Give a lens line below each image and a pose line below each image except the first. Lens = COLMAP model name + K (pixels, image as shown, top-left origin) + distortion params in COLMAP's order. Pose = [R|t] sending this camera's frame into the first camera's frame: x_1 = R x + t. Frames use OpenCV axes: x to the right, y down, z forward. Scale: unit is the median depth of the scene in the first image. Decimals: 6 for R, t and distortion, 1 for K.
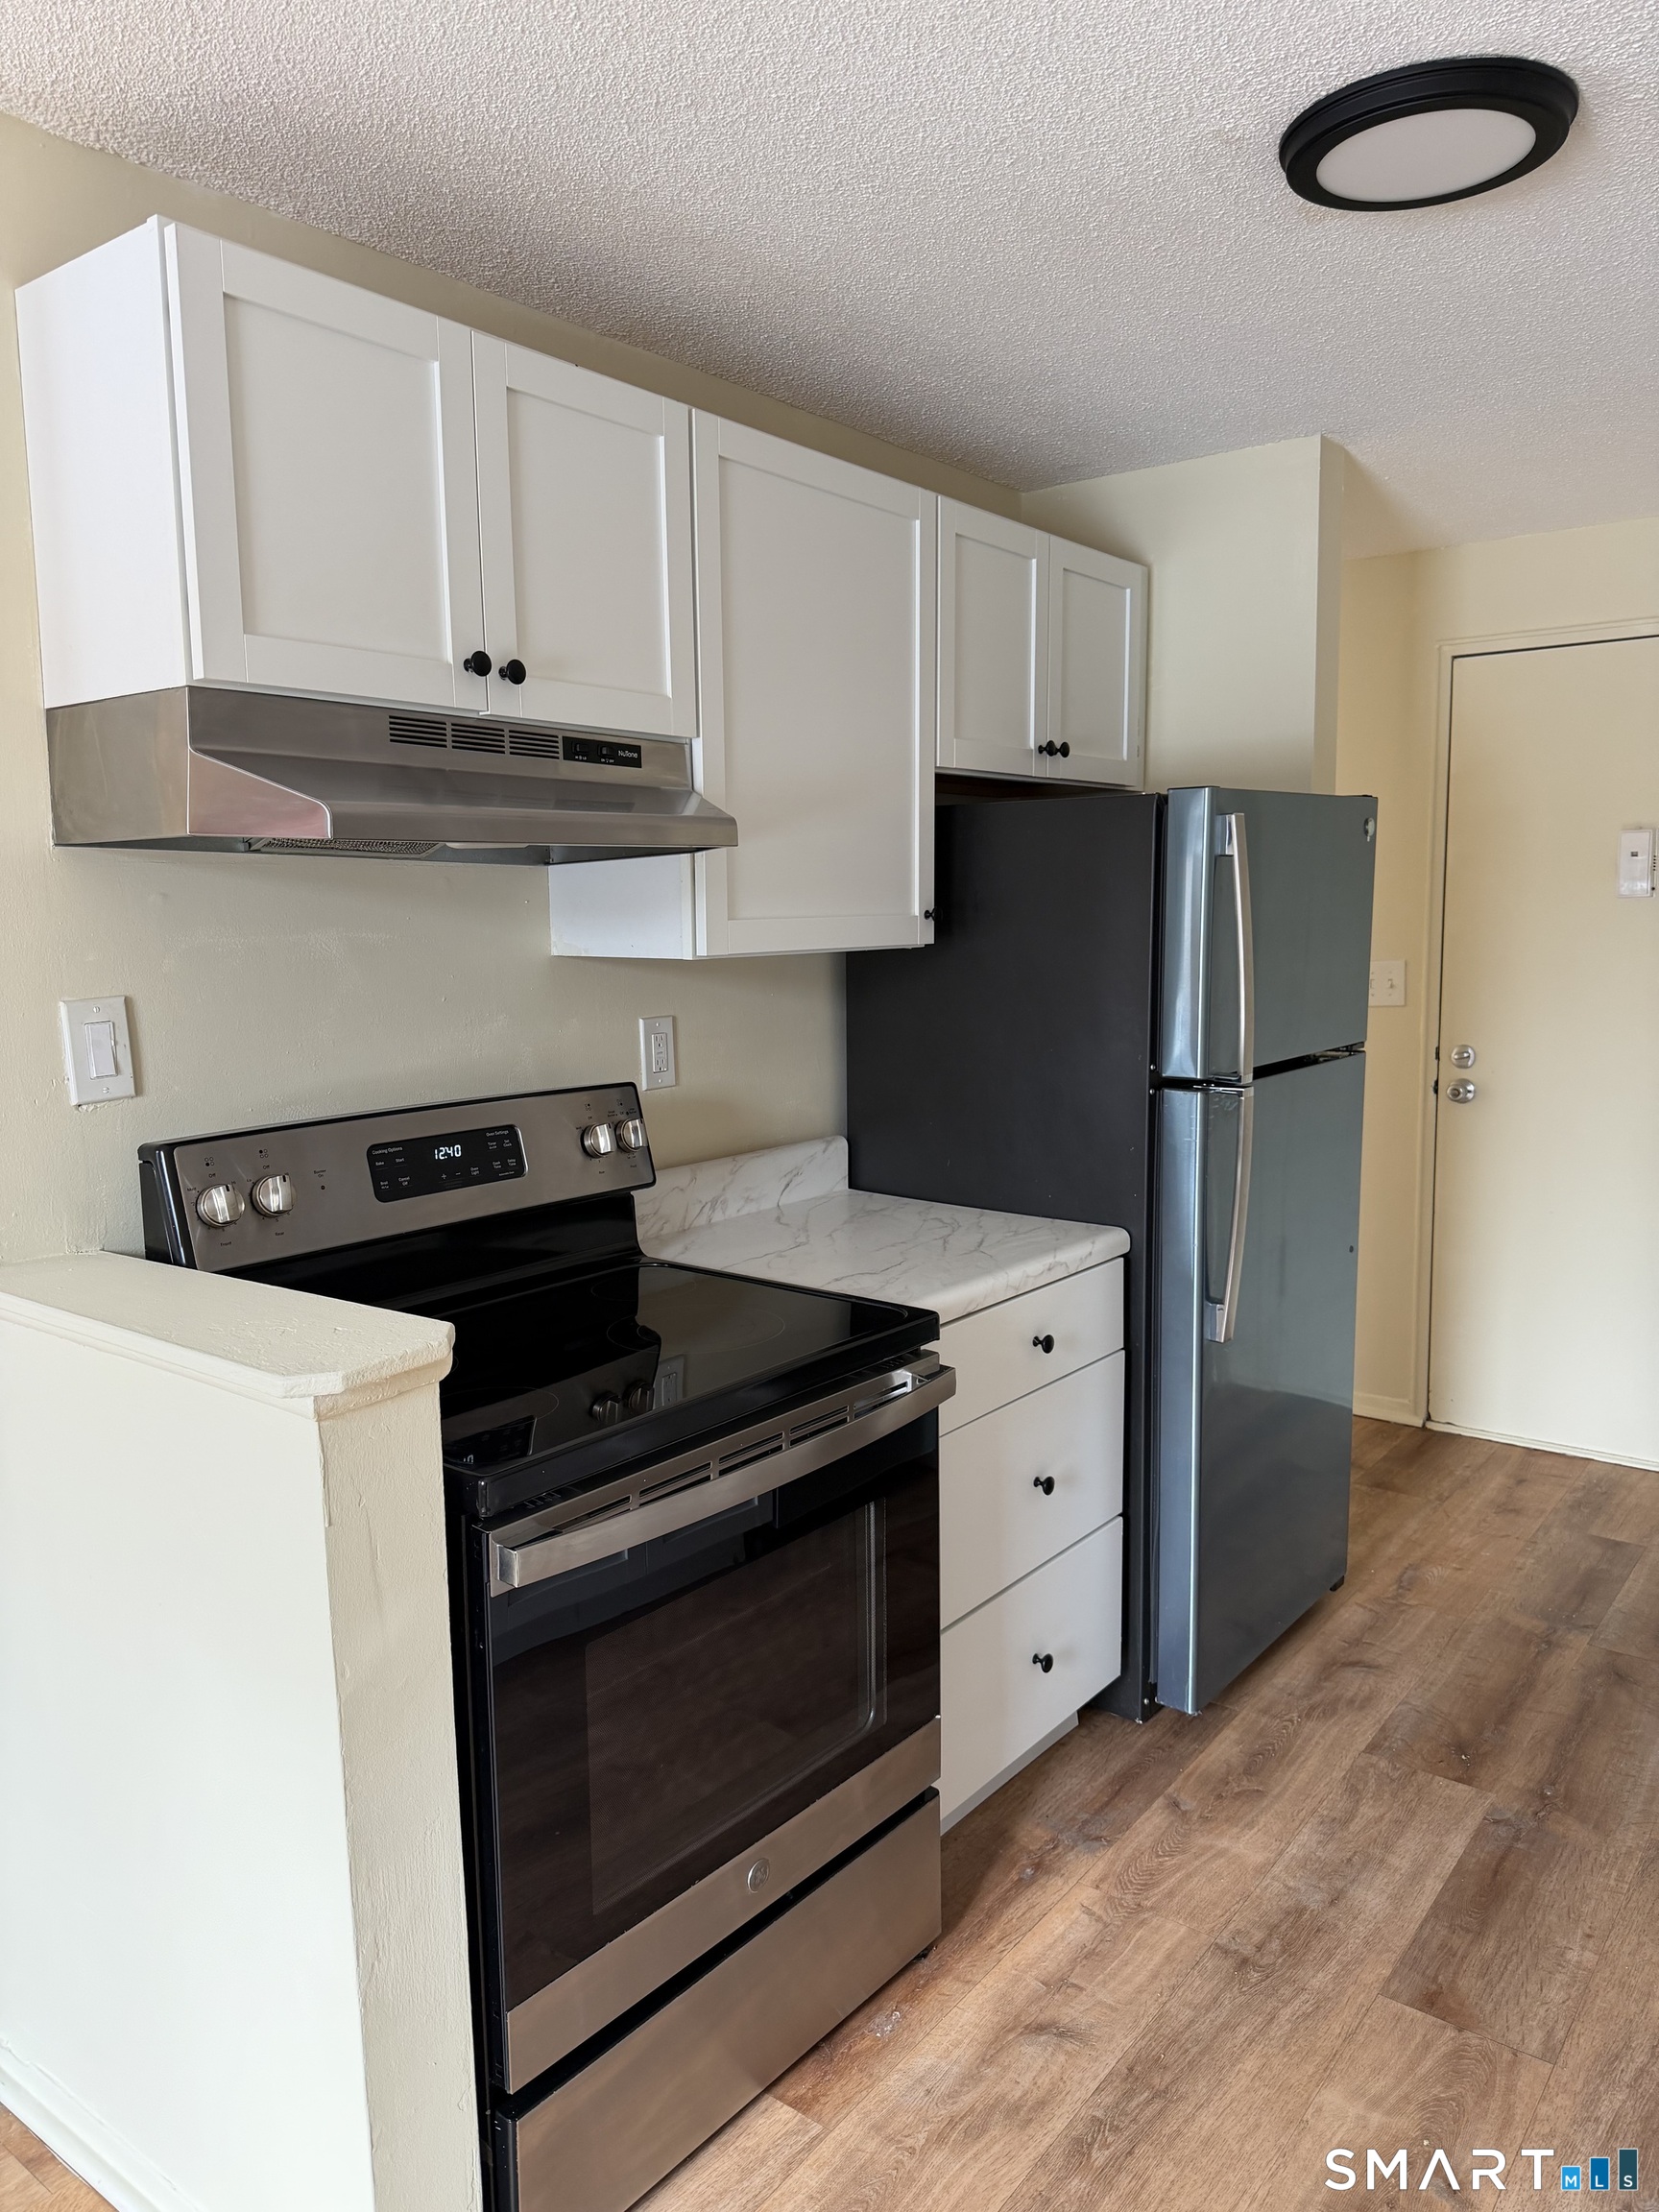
lens RADIAL K [[1582.7, 0, 827.0], [0, 1582.7, 1108.2], [0, 0, 1]] dist [0.067116, -0.064456]
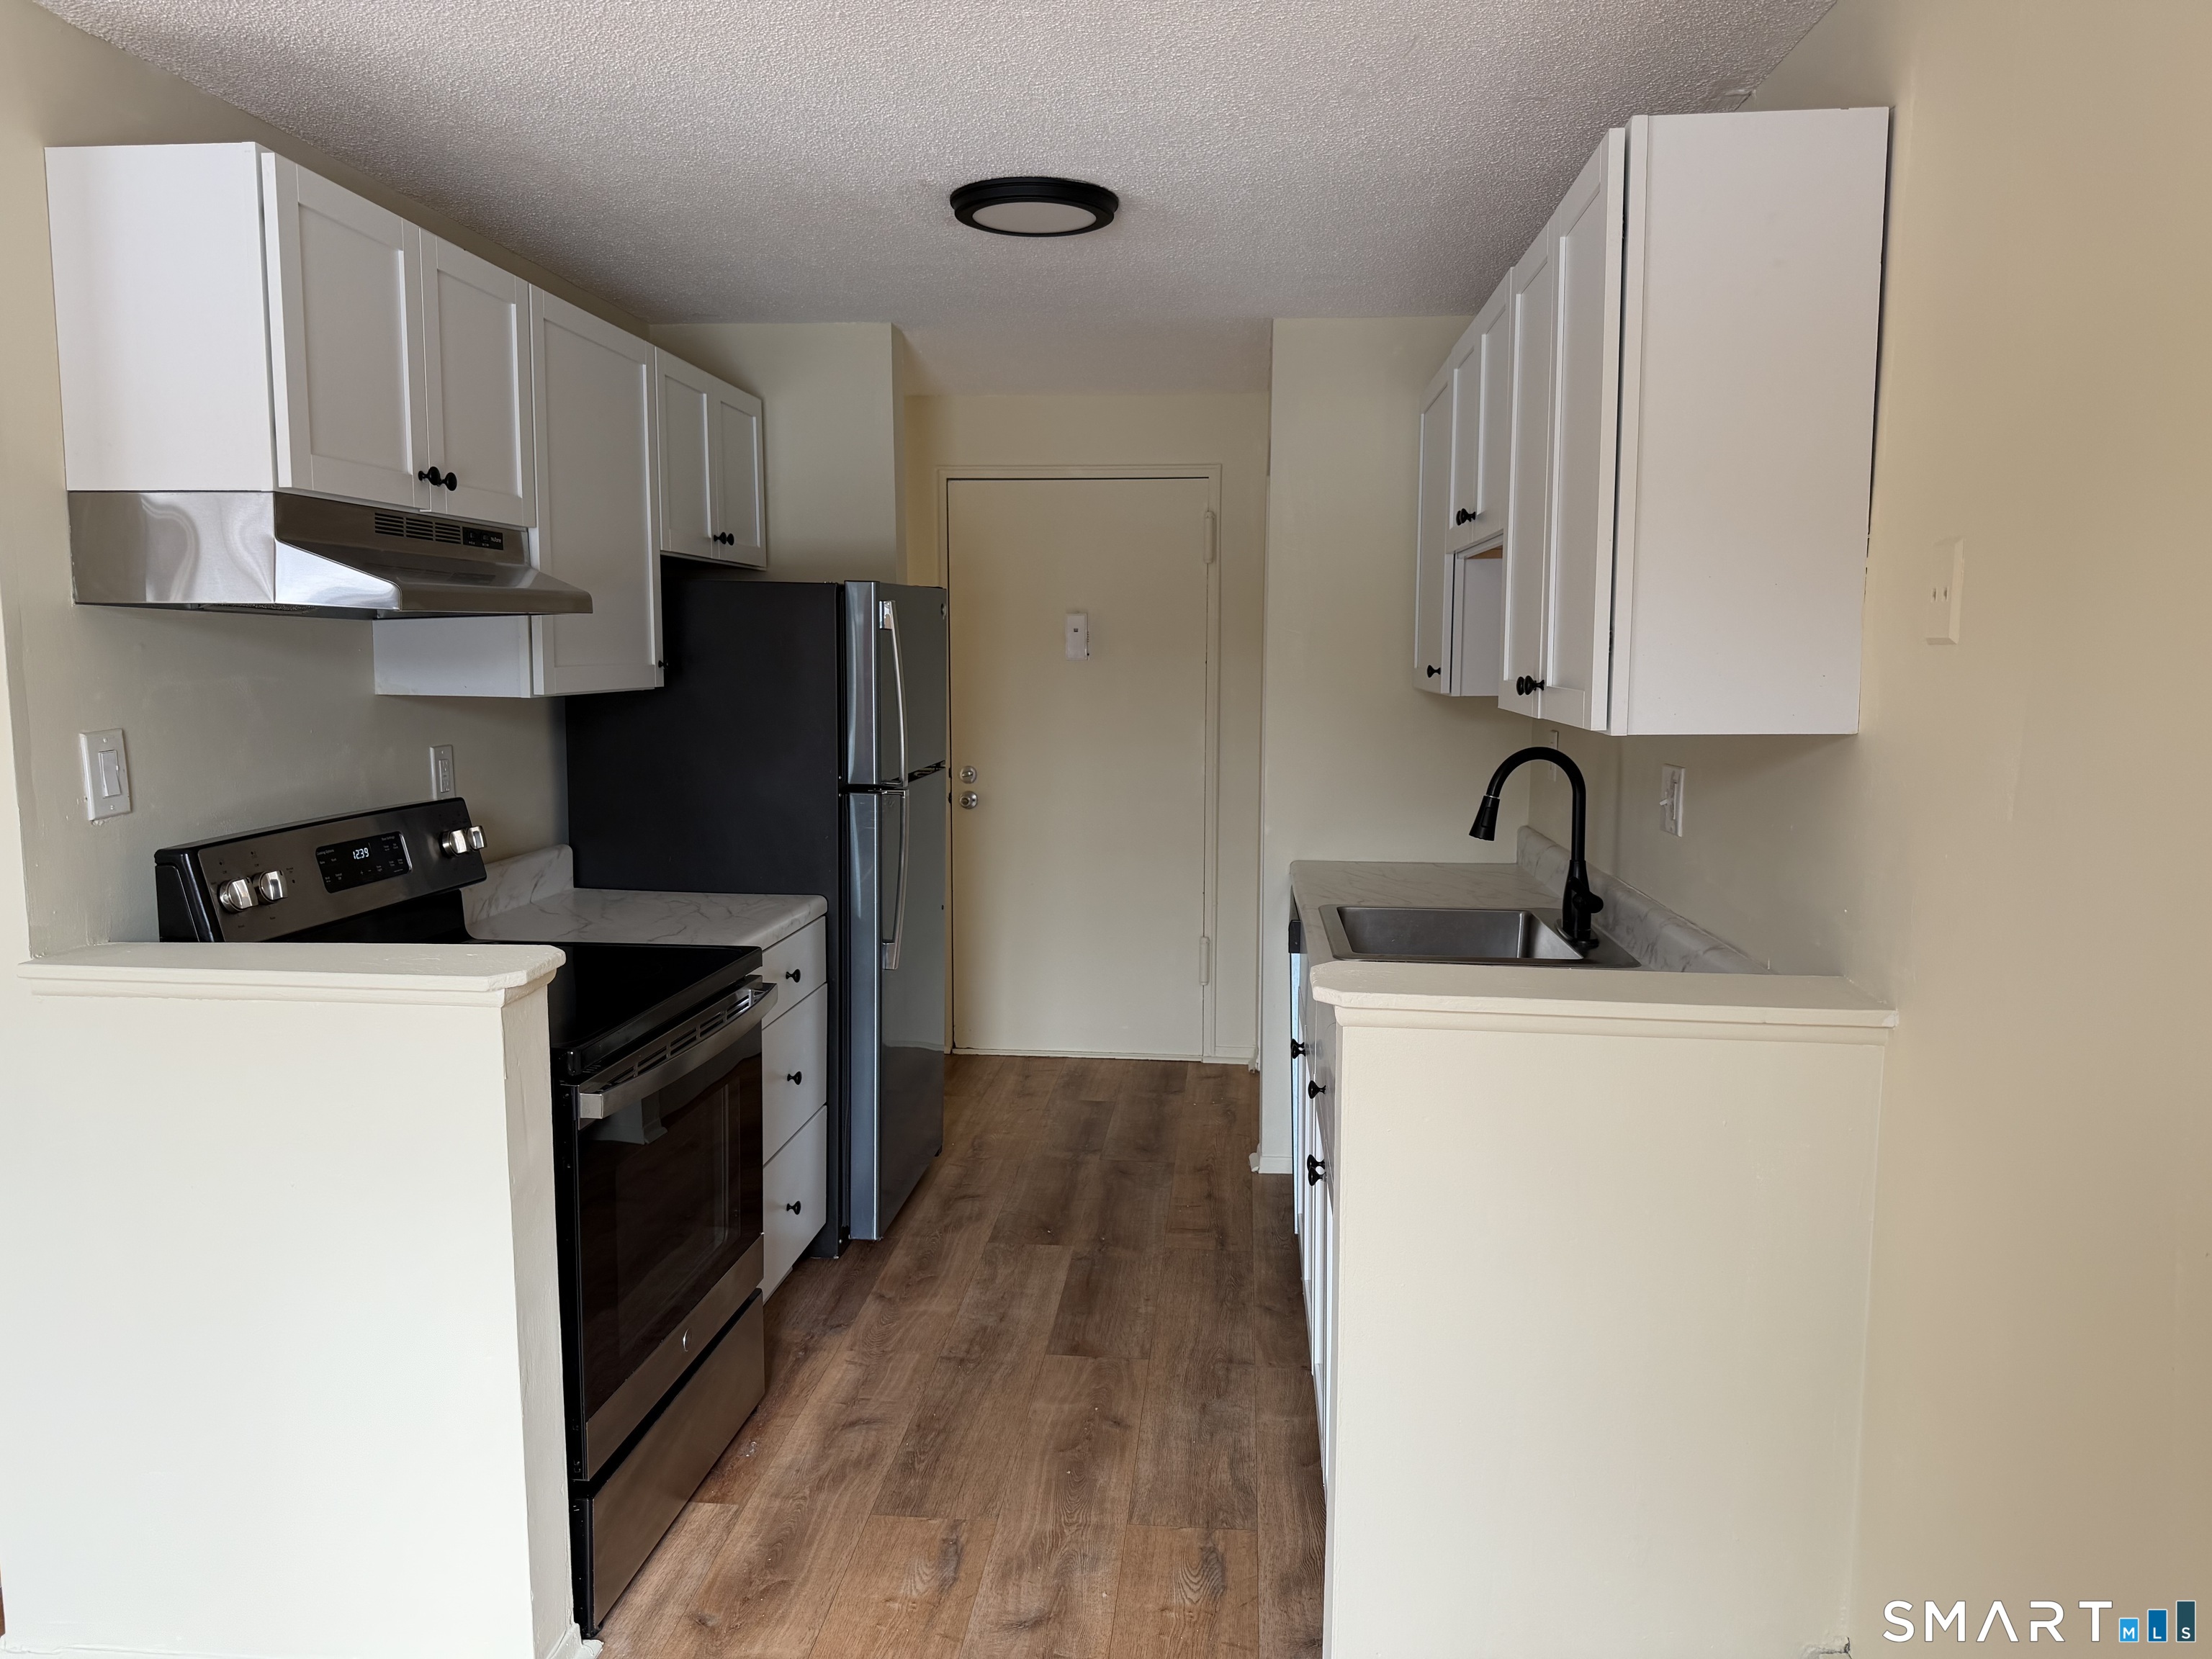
lens RADIAL K [[1582.7, 0, 1089.4], [0, 1582.7, 825.8], [0, 0, 1]] dist [0.067116, -0.064456]
pose [[0.850283, -0.041174, 0.524712, -0.382372], [0.049799, 0.998757, -0.002325, 0.034823], [-0.523964, 0.028107, 0.851276, -0.335866]]
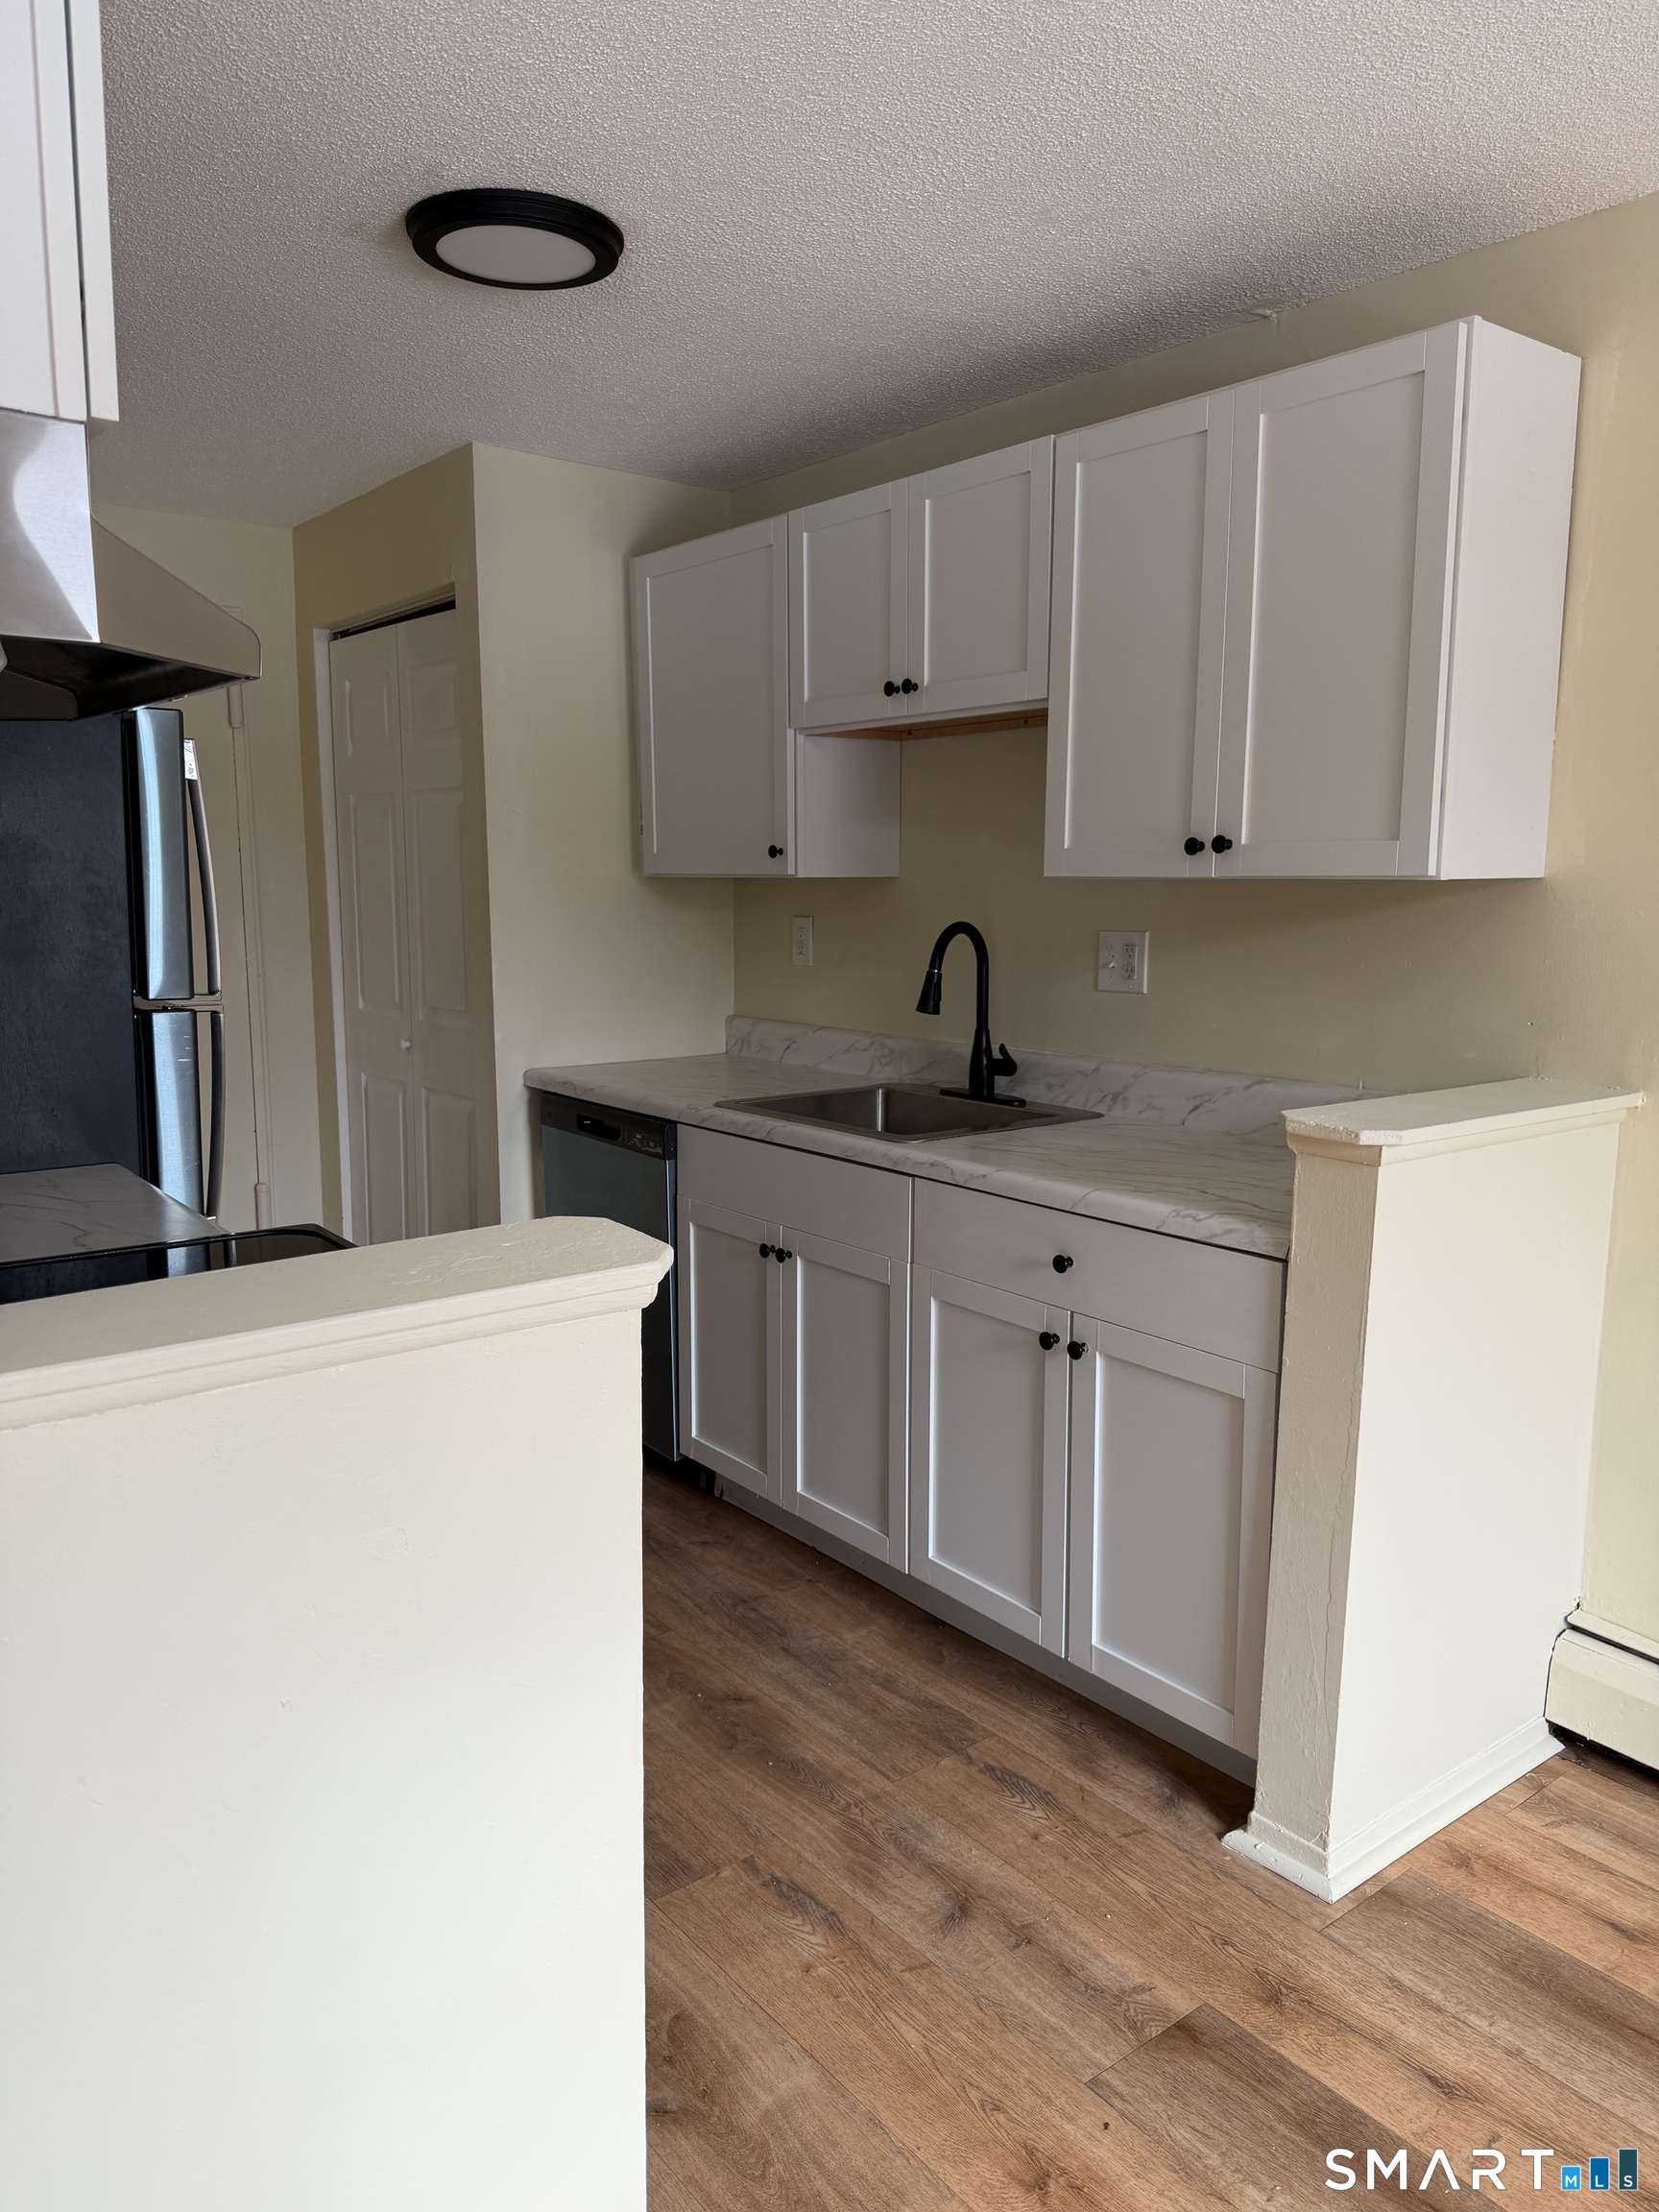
lens RADIAL K [[1582.7, 0, 823.8], [0, 1582.7, 1111.2], [0, 0, 1]] dist [0.067116, -0.064456]
pose [[0.245652, -0.124472, 0.961333, -0.732123], [0.111637, 0.988756, 0.099496, -0.003599], [-0.962908, 0.082879, 0.256785, 0.389732]]
